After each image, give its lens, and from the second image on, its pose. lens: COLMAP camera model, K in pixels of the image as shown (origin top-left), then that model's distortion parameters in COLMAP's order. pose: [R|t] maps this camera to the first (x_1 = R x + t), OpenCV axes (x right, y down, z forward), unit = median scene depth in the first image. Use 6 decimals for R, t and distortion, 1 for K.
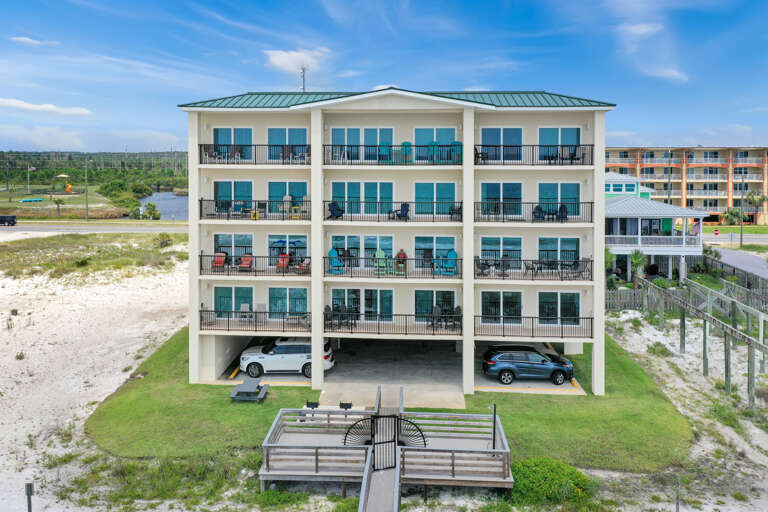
lens RADIAL K [[650.7, 0, 368.6], [0, 650.7, 160.9], [0, 0, 1]] dist [0.008632, 0.001605]
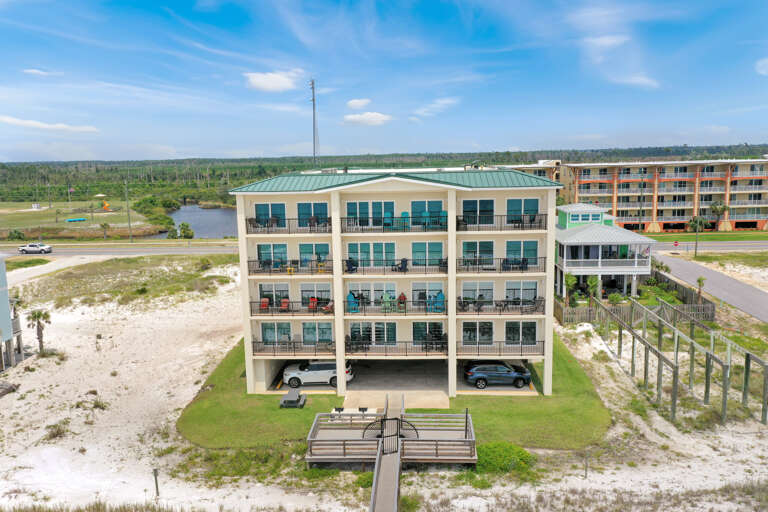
lens RADIAL K [[608.9, 0, 384.0], [0, 608.9, 256.0], [0, 0, 1]] dist [0.007022, 0.005900]
pose [[0.999754, -0.020537, 0.008368, 0.005050], [0.019010, 0.987963, 0.153517, -0.128970], [-0.011420, -0.153320, 0.988111, -0.209842]]
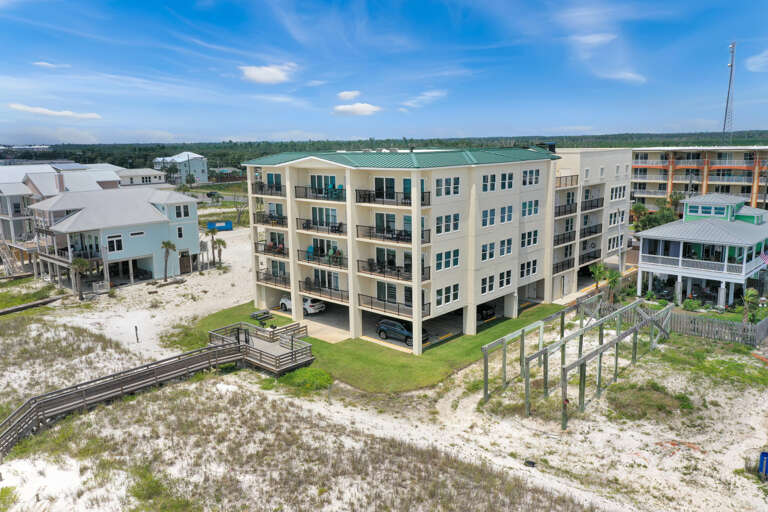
lens RADIAL K [[608.9, 0, 384.0], [0, 608.9, 256.0], [0, 0, 1]] dist [0.007022, 0.005900]
pose [[0.780258, 0.105285, -0.616532, 1.122270], [0.010228, 0.983451, 0.180887, -0.126759], [0.625374, -0.147445, 0.766269, -0.110726]]
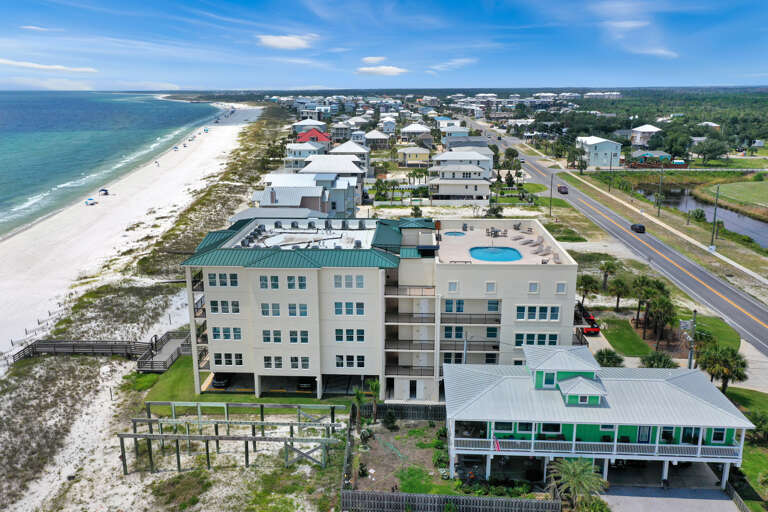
lens RADIAL K [[645.7, 0, 384.0], [0, 645.7, 256.0], [0, 0, 1]] dist [0.010861, 0.008519]
pose [[0.021670, 0.255869, -0.966468, 2.219969], [-0.007757, 0.966709, 0.255759, -0.597606], [0.999735, 0.001955, 0.022933, 1.521896]]
